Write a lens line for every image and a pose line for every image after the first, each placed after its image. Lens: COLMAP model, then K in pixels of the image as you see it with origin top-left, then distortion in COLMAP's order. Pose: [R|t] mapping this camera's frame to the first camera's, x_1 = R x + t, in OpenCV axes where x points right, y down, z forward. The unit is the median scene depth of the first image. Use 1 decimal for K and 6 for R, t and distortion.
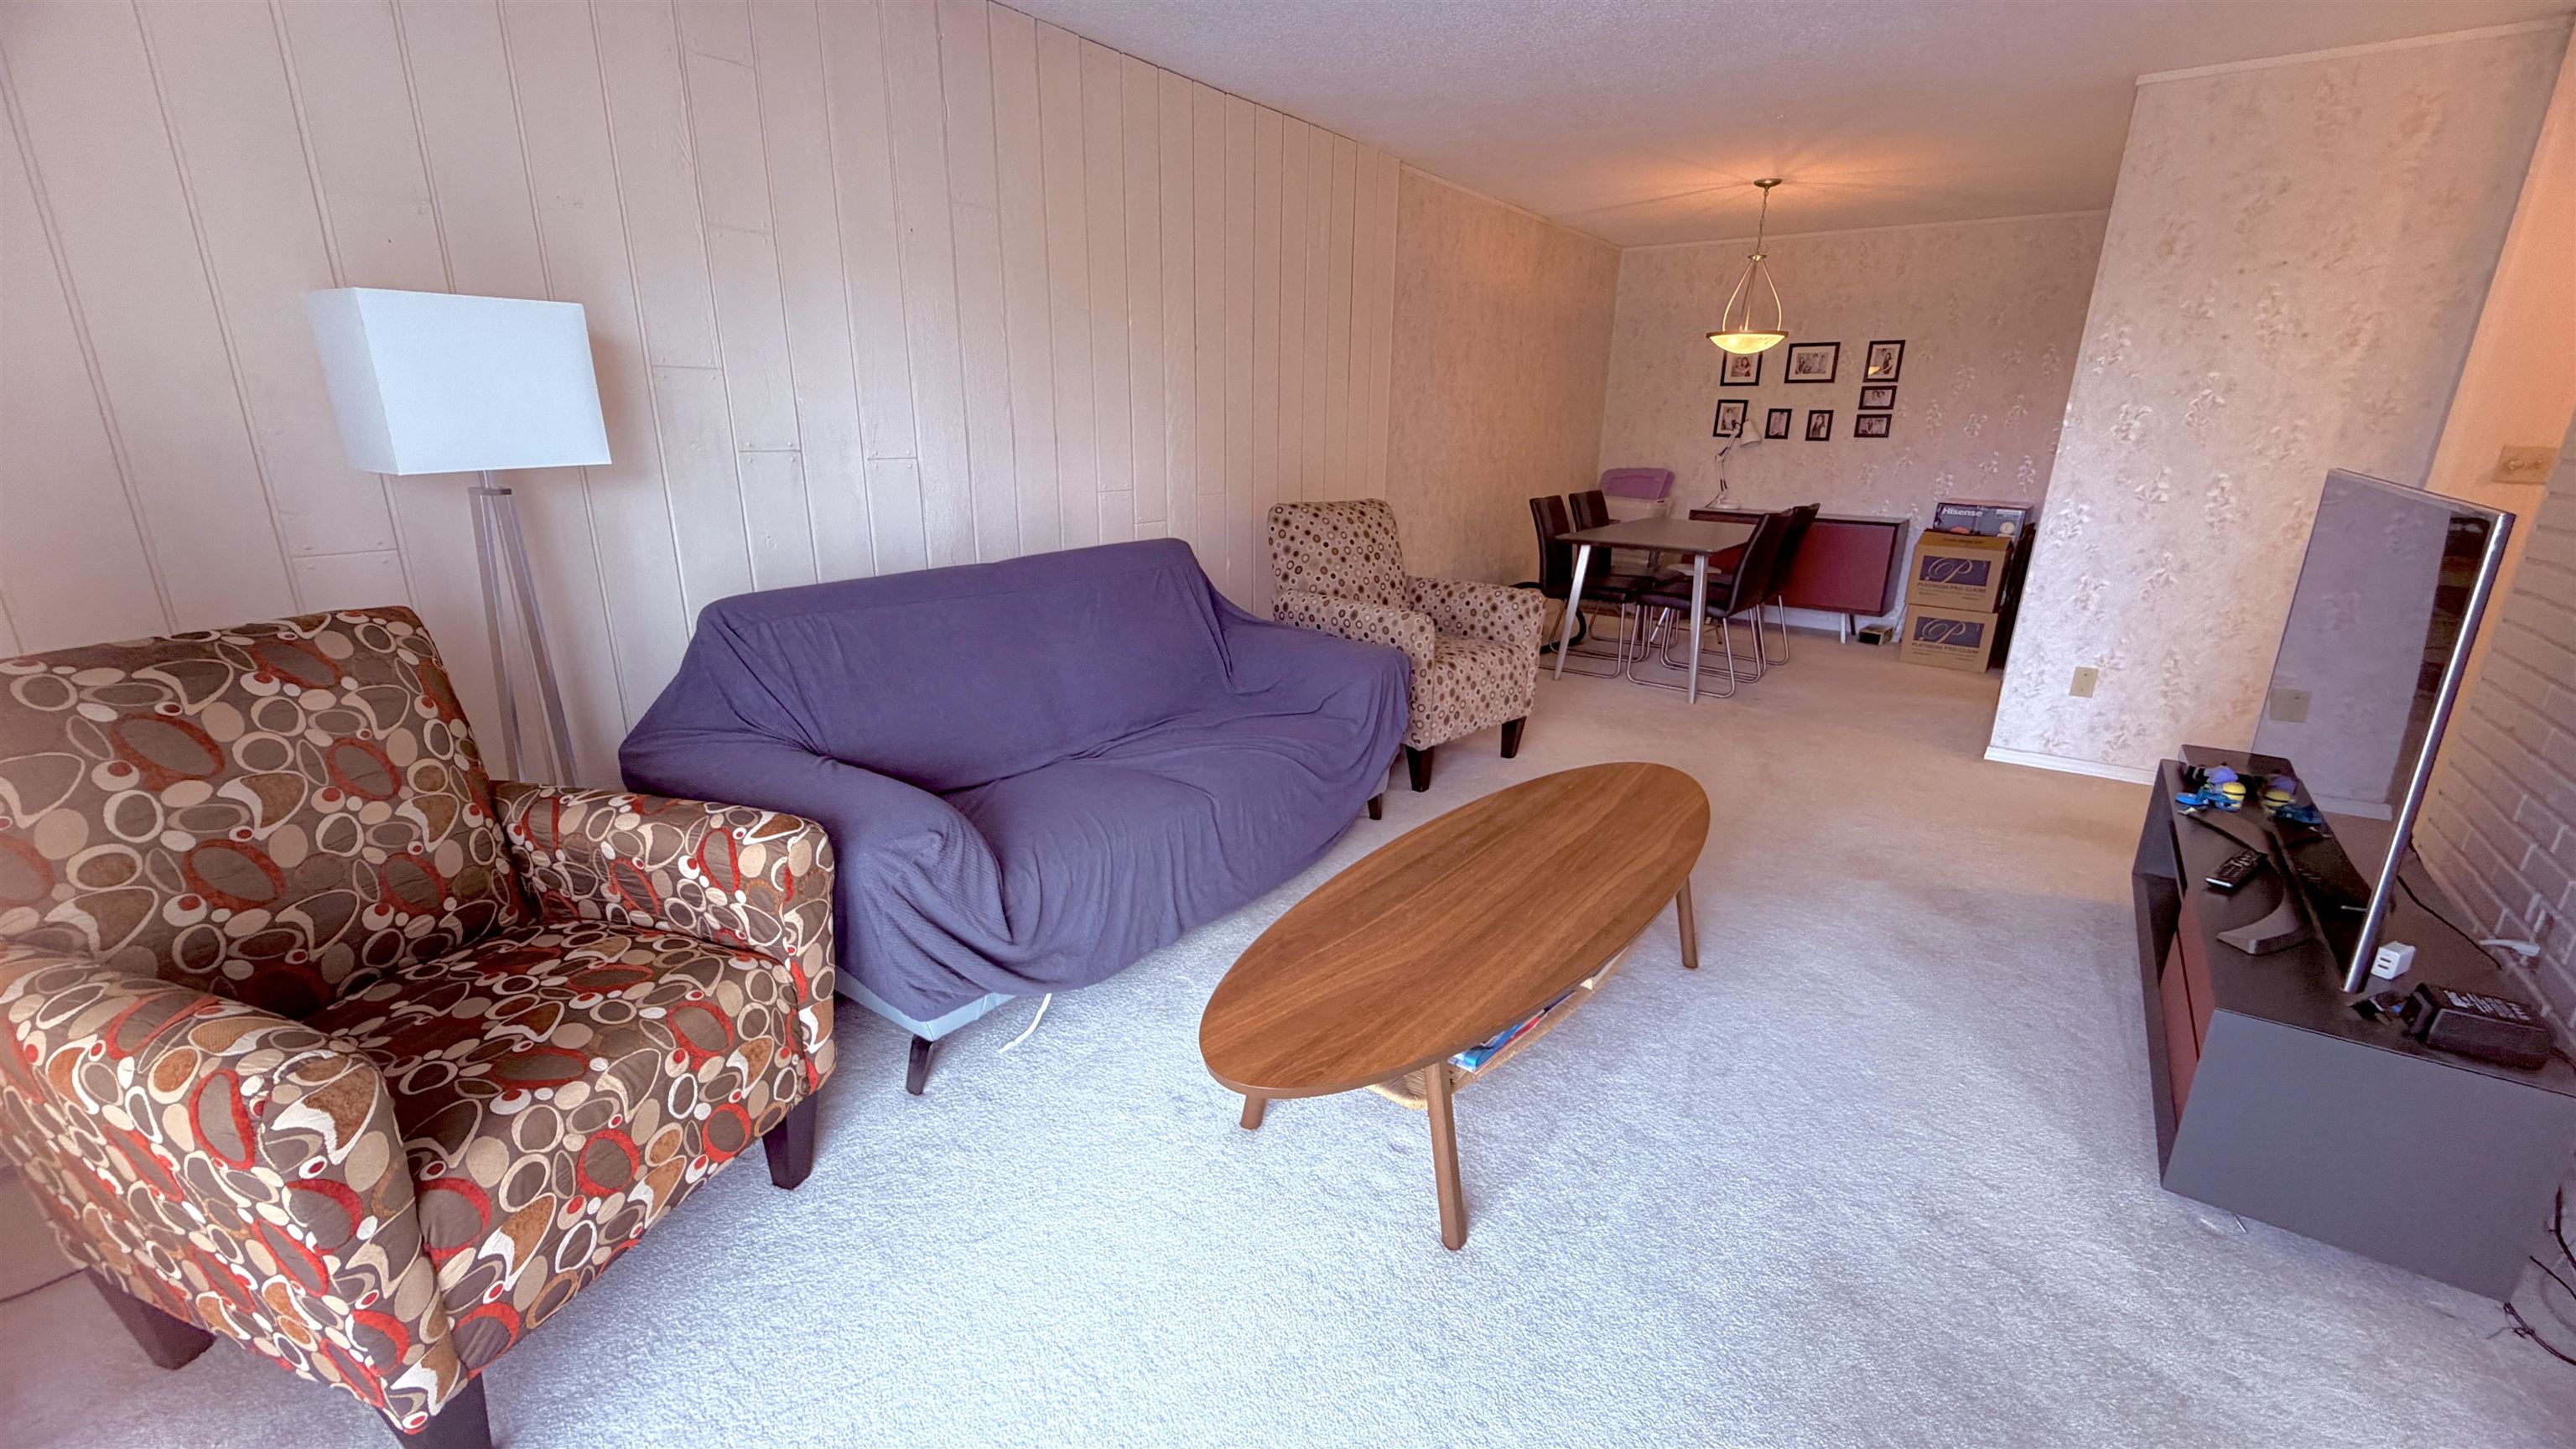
lens RADIAL K [[1024.0, 0, 1282.8], [0, 1024.0, 723.8], [0, 0, 1]] dist [0.000474, 0.000069]
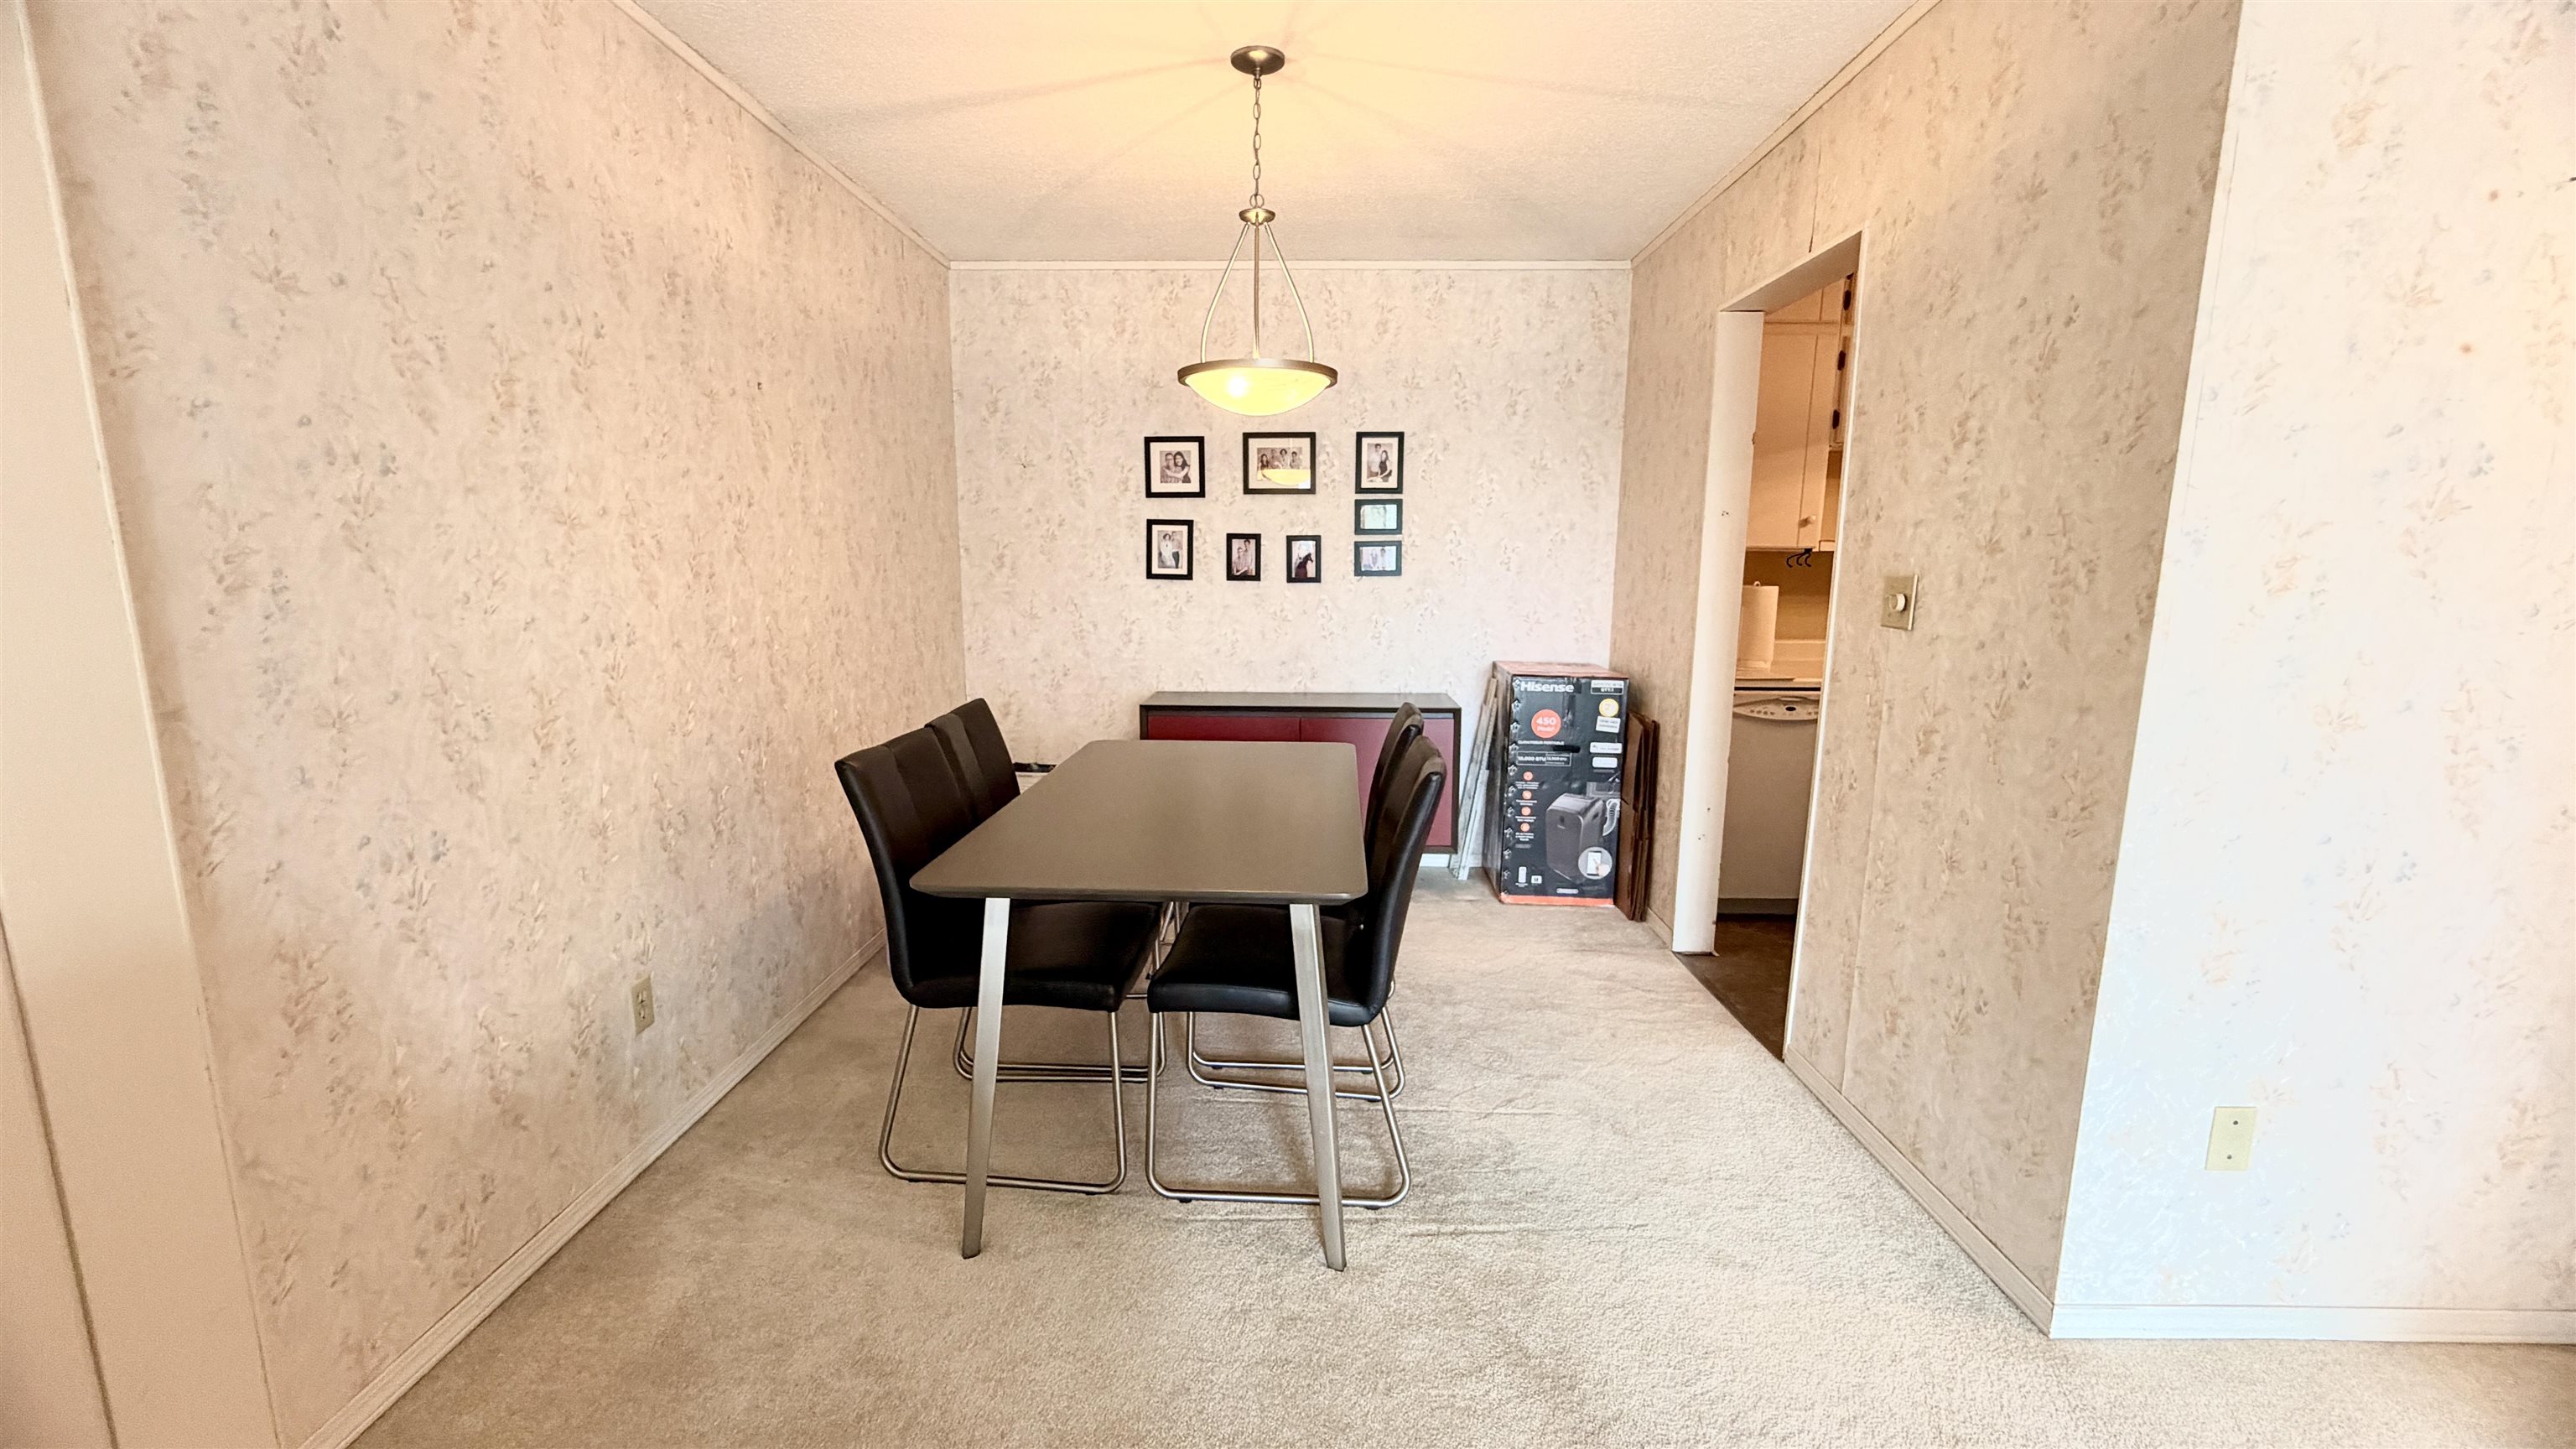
lens RADIAL K [[1024.0, 0, 1282.8], [0, 1024.0, 723.8], [0, 0, 1]] dist [0.000474, 0.000069]
pose [[0.815814, -0.105401, 0.568628, 0.143734], [0.174781, 0.982208, -0.068697, -0.152717], [-0.551270, 0.155429, 0.819722, 0.513079]]
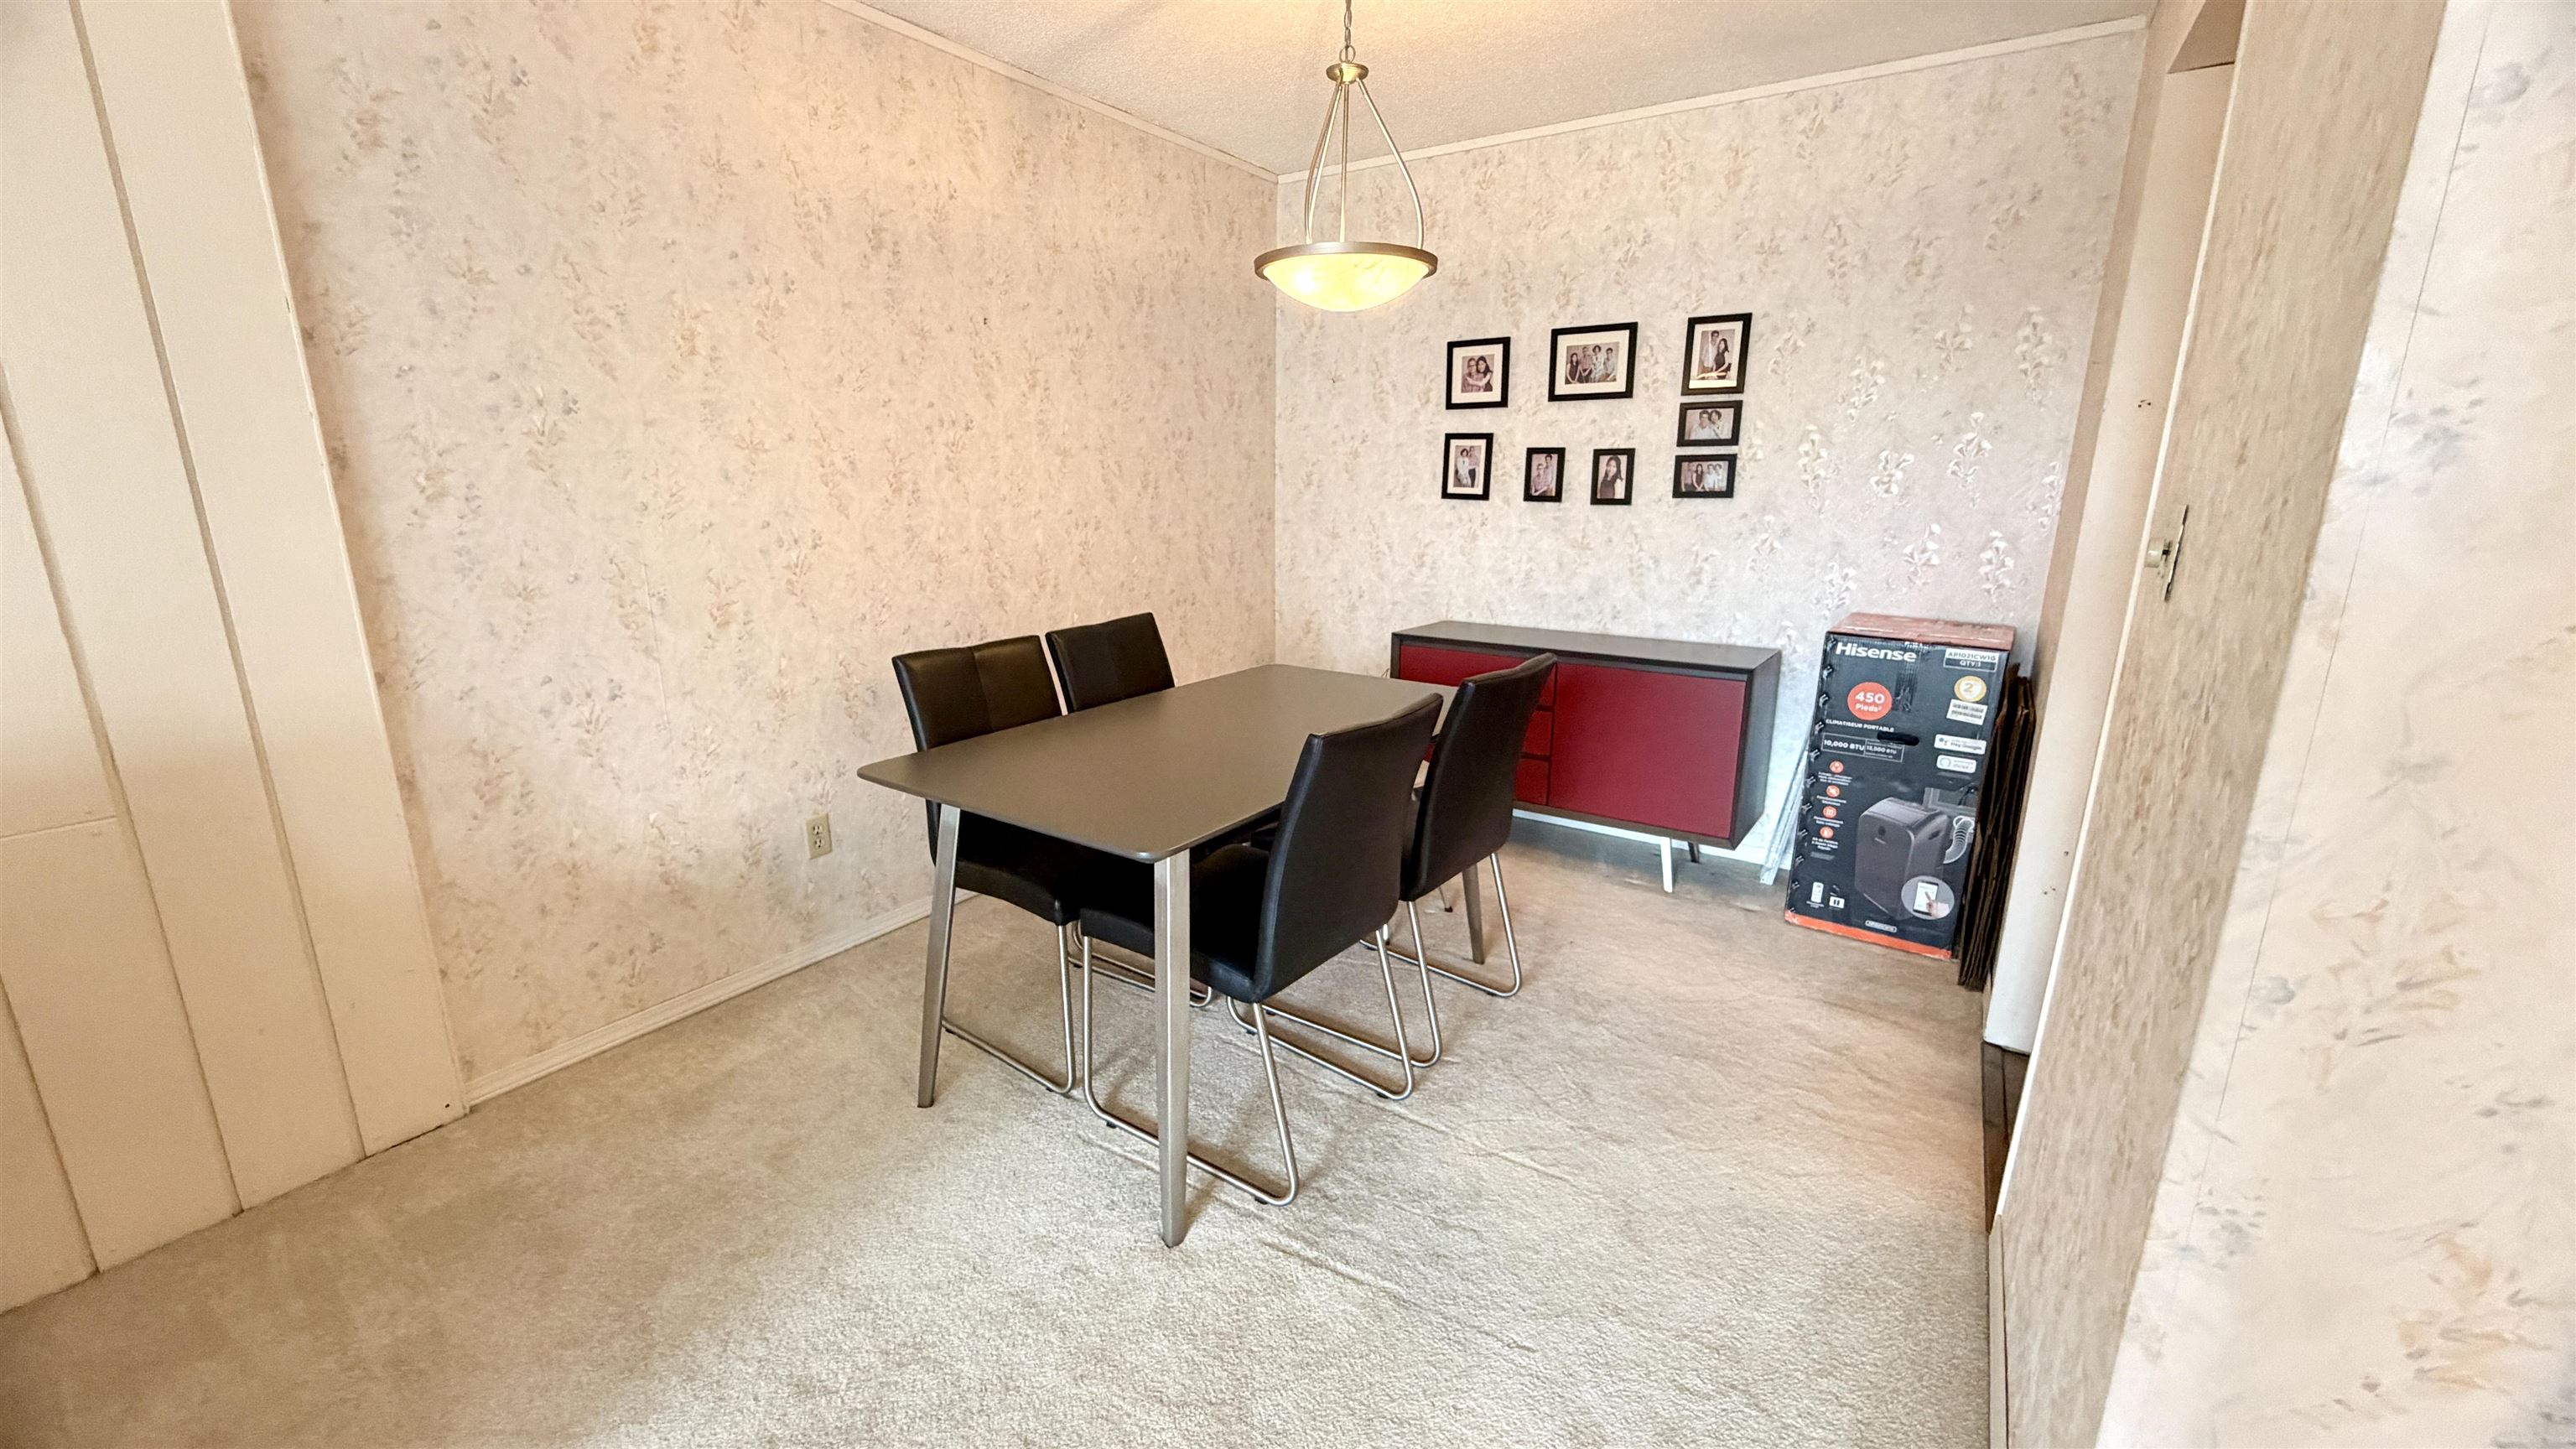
lens RADIAL K [[1024.0, 0, 1282.8], [0, 1024.0, 723.8], [0, 0, 1]] dist [0.000474, 0.000069]
pose [[0.998725, -0.024603, 0.044081, 0.330537], [0.026823, 0.998364, -0.050487, -0.141677], [-0.042767, 0.051605, 0.997751, 0.485421]]
